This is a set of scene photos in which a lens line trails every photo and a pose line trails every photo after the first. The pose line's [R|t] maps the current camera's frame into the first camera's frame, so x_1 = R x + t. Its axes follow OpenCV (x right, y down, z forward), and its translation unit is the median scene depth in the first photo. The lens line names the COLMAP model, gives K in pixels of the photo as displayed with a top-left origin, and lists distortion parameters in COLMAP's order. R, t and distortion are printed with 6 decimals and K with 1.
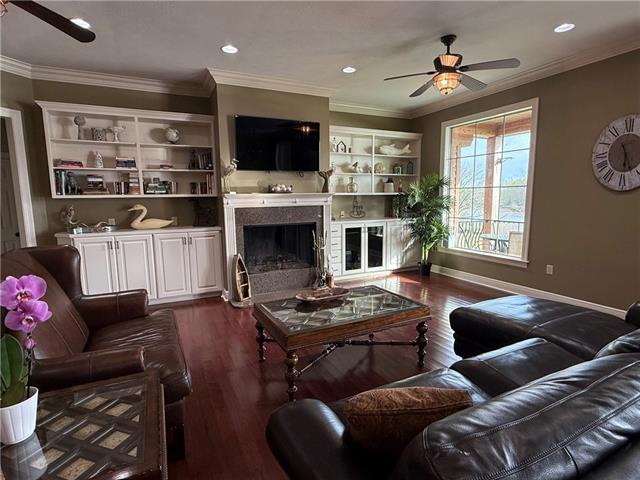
lens RADIAL K [[337.4, 0, 319.7], [0, 337.4, 240.4], [0, 0, 1]] dist [0.000531, 0.000069]
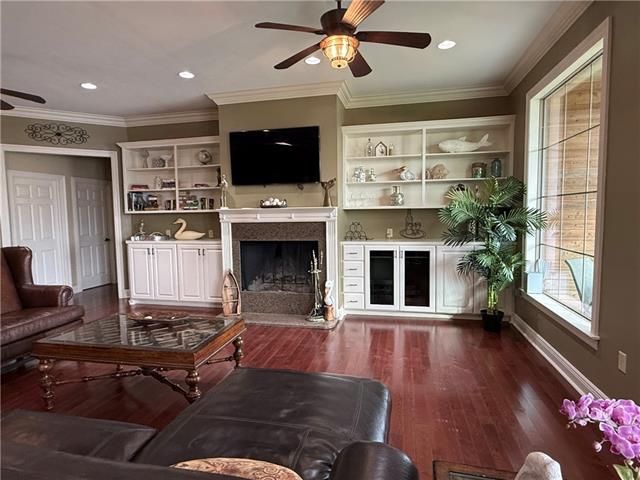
lens RADIAL K [[372.3, 0, 320.1], [0, 372.3, 239.9], [0, 0, 1]] dist [0.000522, -0.000505]
pose [[0.778310, 0.045977, -0.626195, 0.617799], [-0.074523, 0.997030, -0.019422, -0.040801], [0.623442, 0.061783, 0.779425, 0.280708]]
